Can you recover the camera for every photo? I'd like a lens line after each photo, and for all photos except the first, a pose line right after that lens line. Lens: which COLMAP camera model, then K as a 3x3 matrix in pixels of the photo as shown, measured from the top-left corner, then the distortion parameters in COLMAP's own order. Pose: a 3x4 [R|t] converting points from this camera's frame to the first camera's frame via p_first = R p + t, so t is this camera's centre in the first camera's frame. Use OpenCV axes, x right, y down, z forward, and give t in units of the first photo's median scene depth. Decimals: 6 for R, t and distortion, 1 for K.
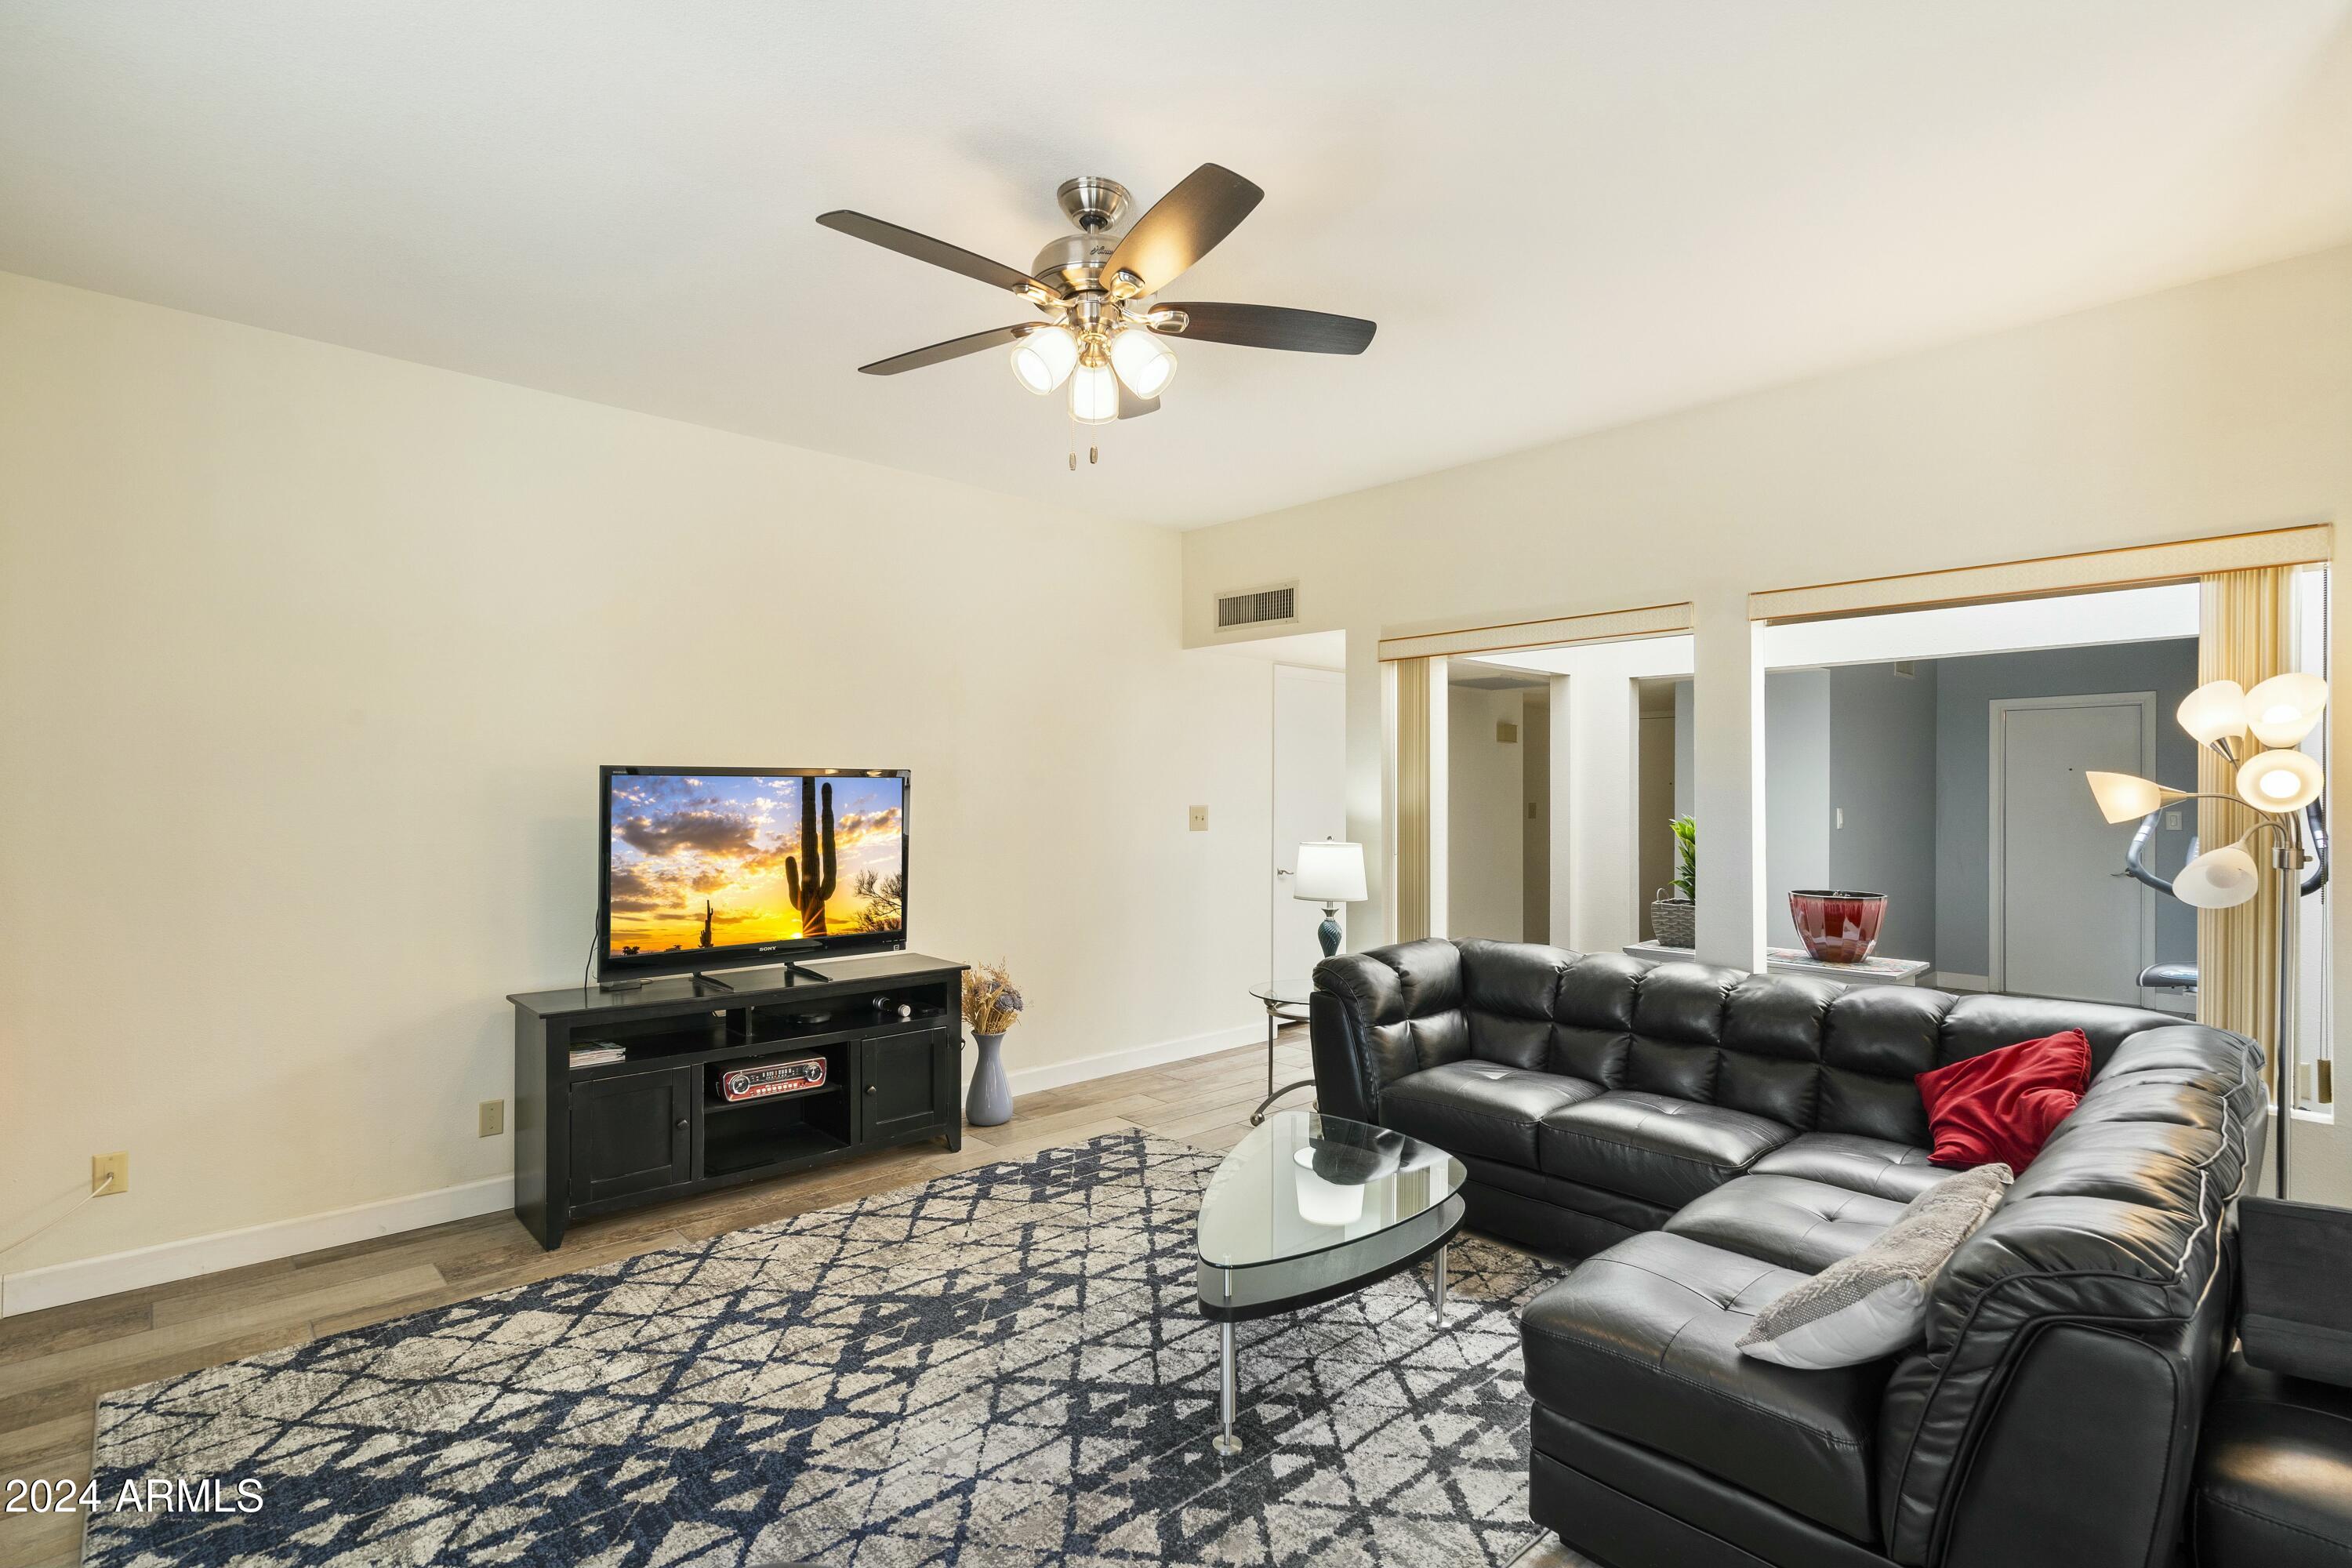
lens RADIAL K [[1075.1, 0, 1183.5], [0, 1075.1, 791.3], [0, 0, 1]] dist [-0.000945, 0.000235]
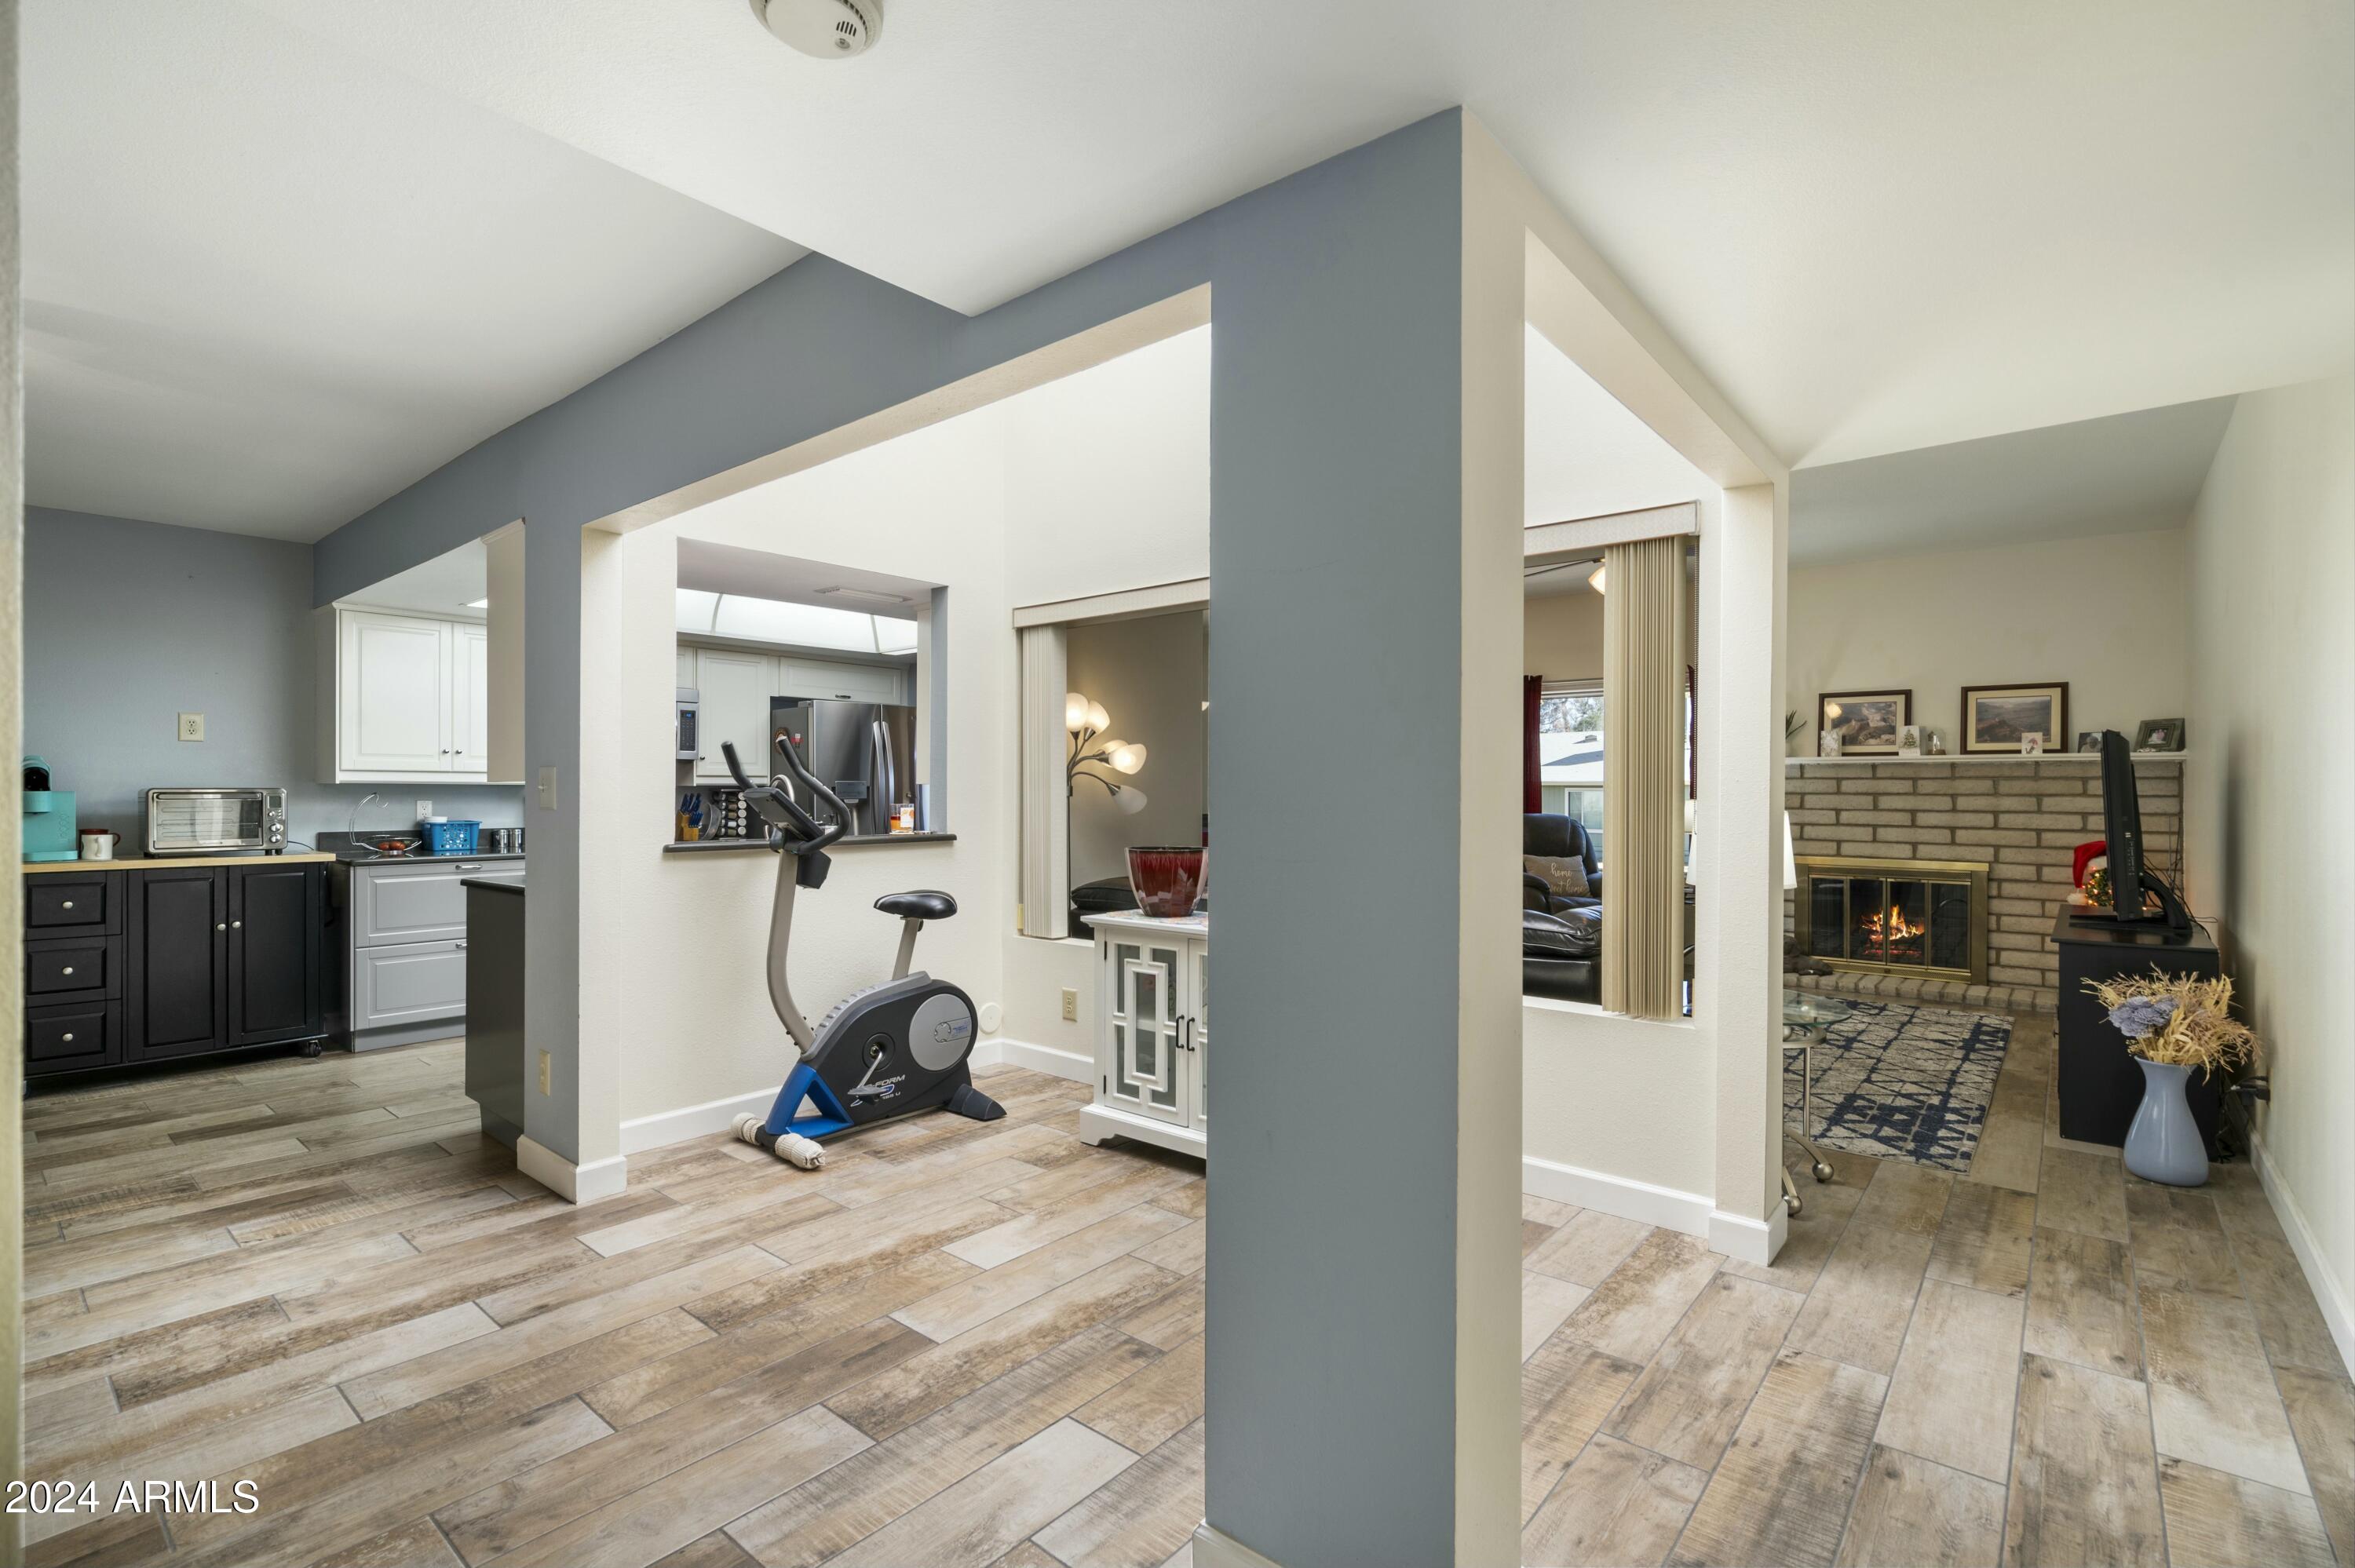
lens RADIAL K [[1076.3, 0, 1166.4], [0, 1076.3, 787.2], [0, 0, 1]] dist [-0.000945, 0.000235]
pose [[-0.992784, -0.004086, -0.119848, 1.083237], [-0.003442, 0.999979, -0.005579, 0.059945], [0.119868, -0.005126, -0.992777, 2.936493]]
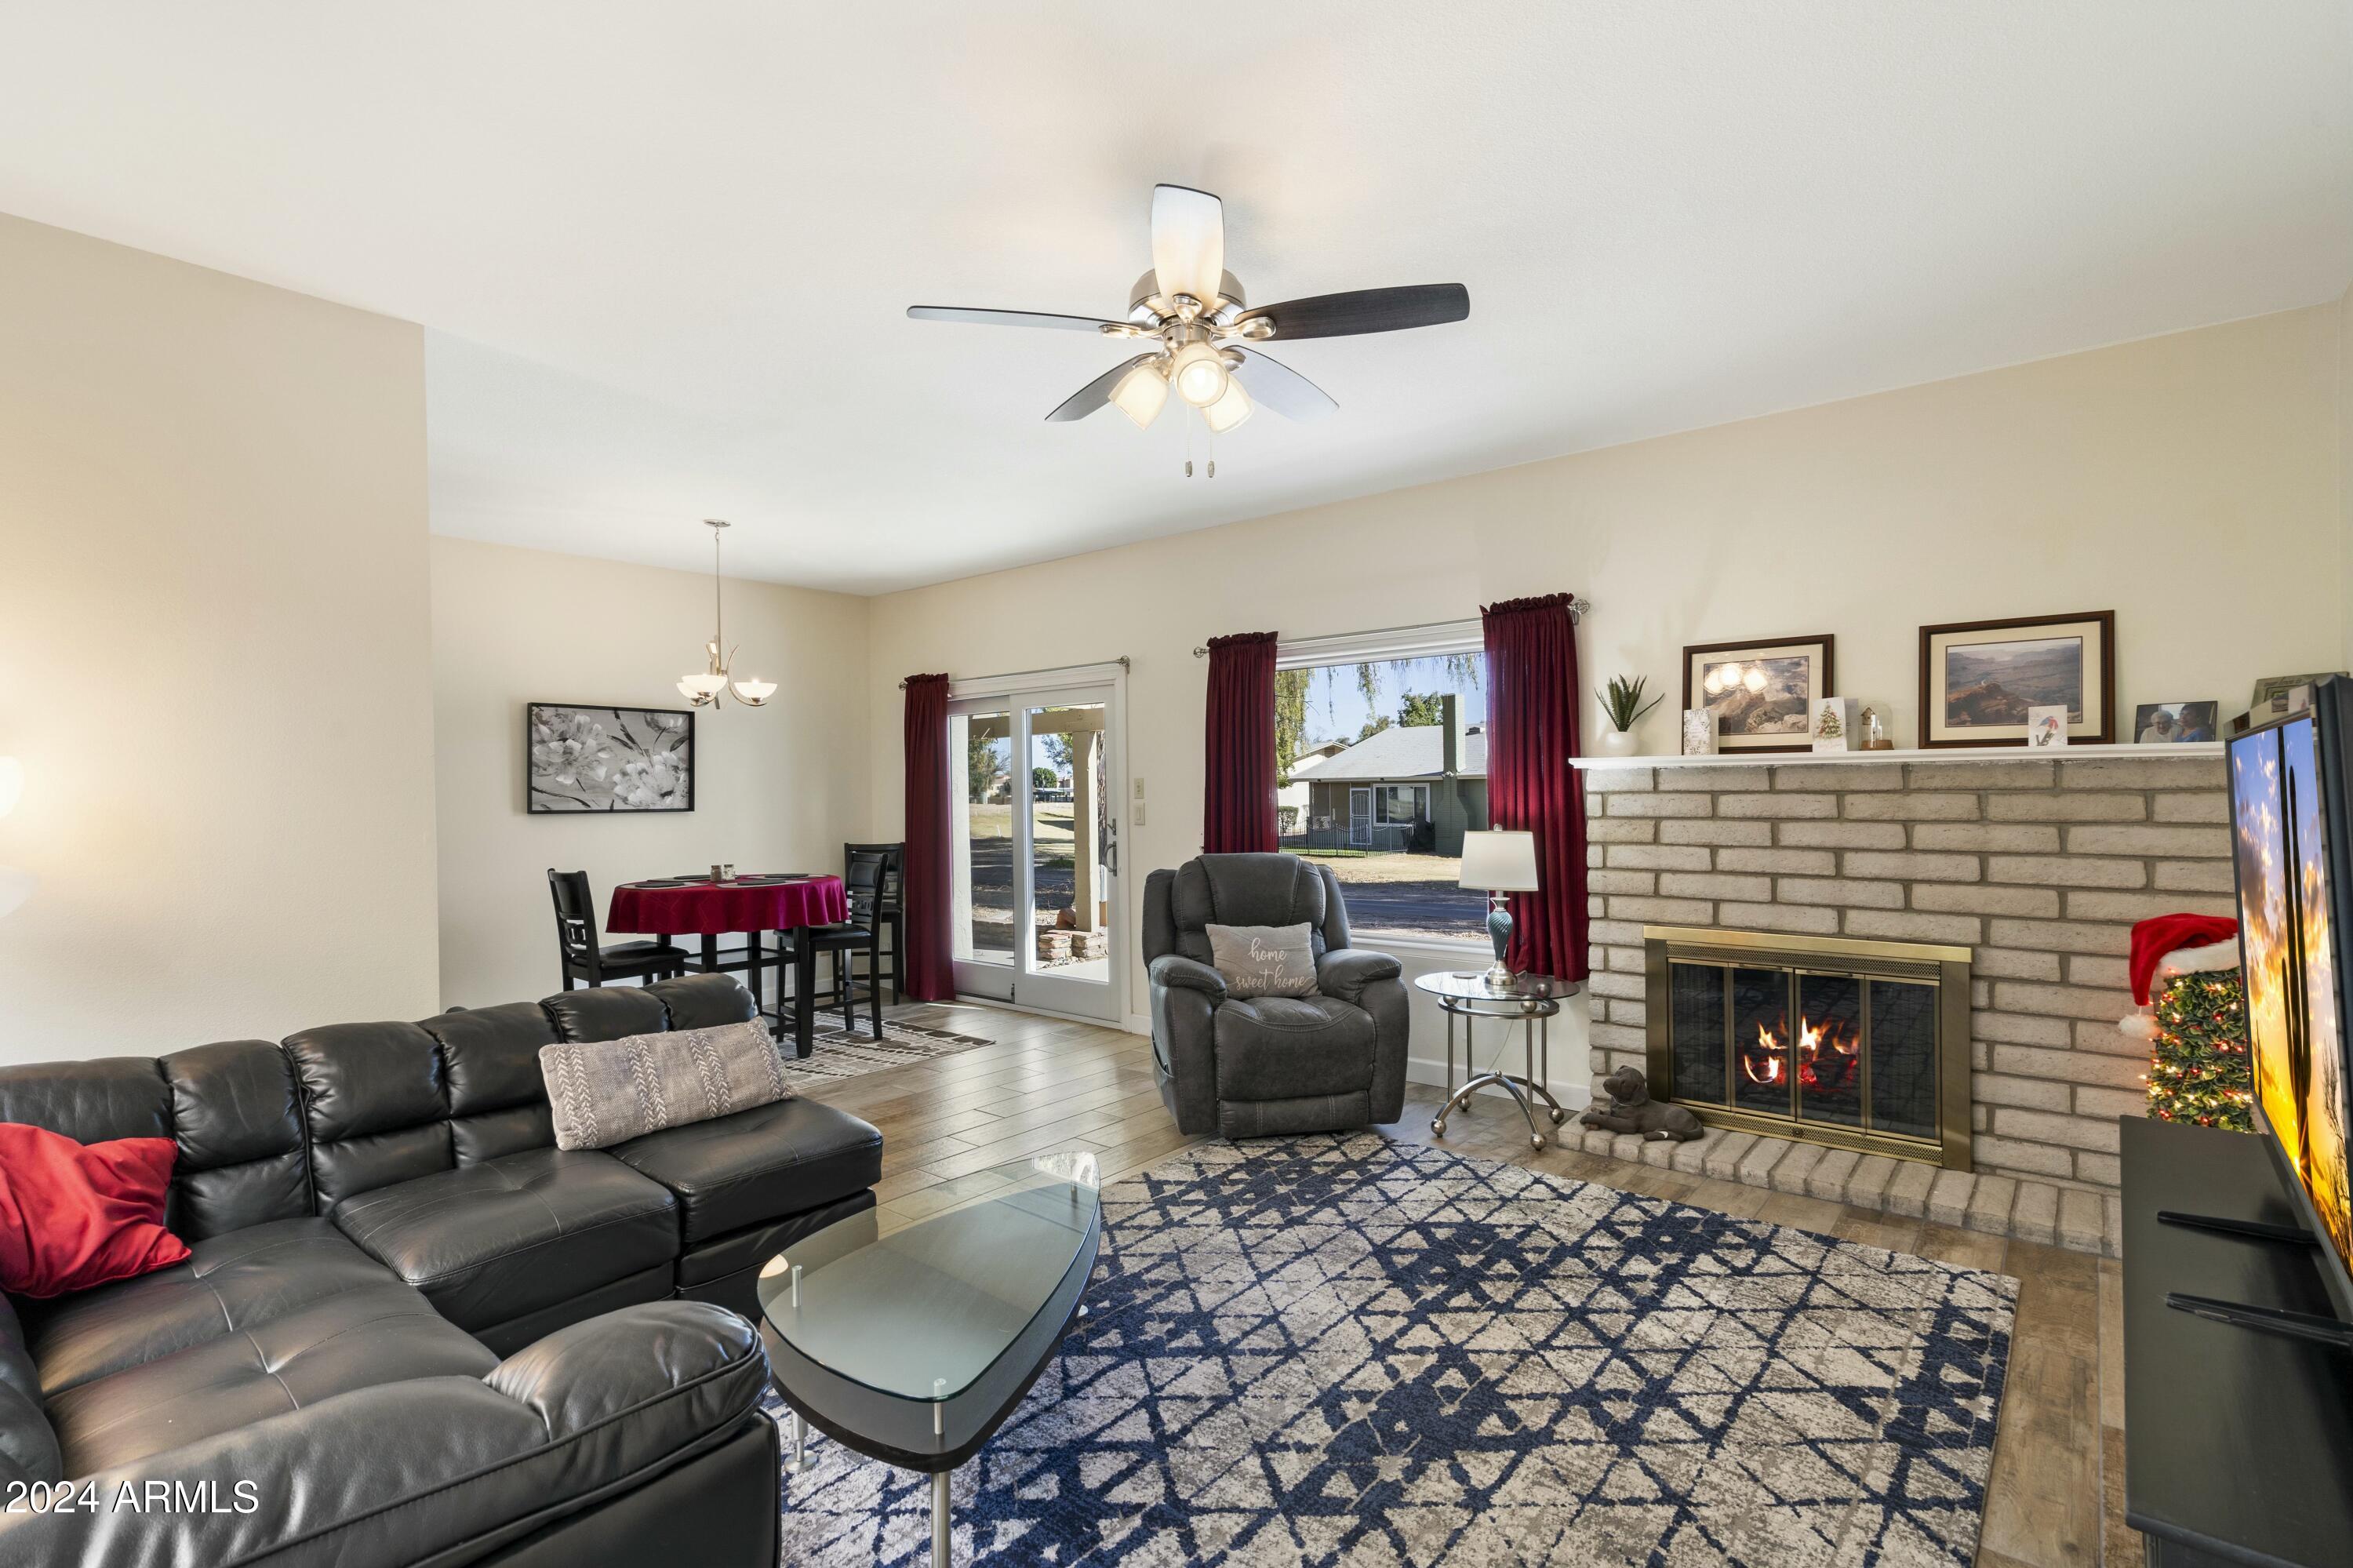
lens RADIAL K [[1075.6, 0, 1182.4], [0, 1075.6, 786.7], [0, 0, 1]] dist [-0.000945, 0.000235]
pose [[-0.992730, 0.012777, -0.119679, 0.051022], [0.013070, 0.999913, -0.001669, 0.002557], [0.119647, -0.003222, -0.992811, 1.928282]]
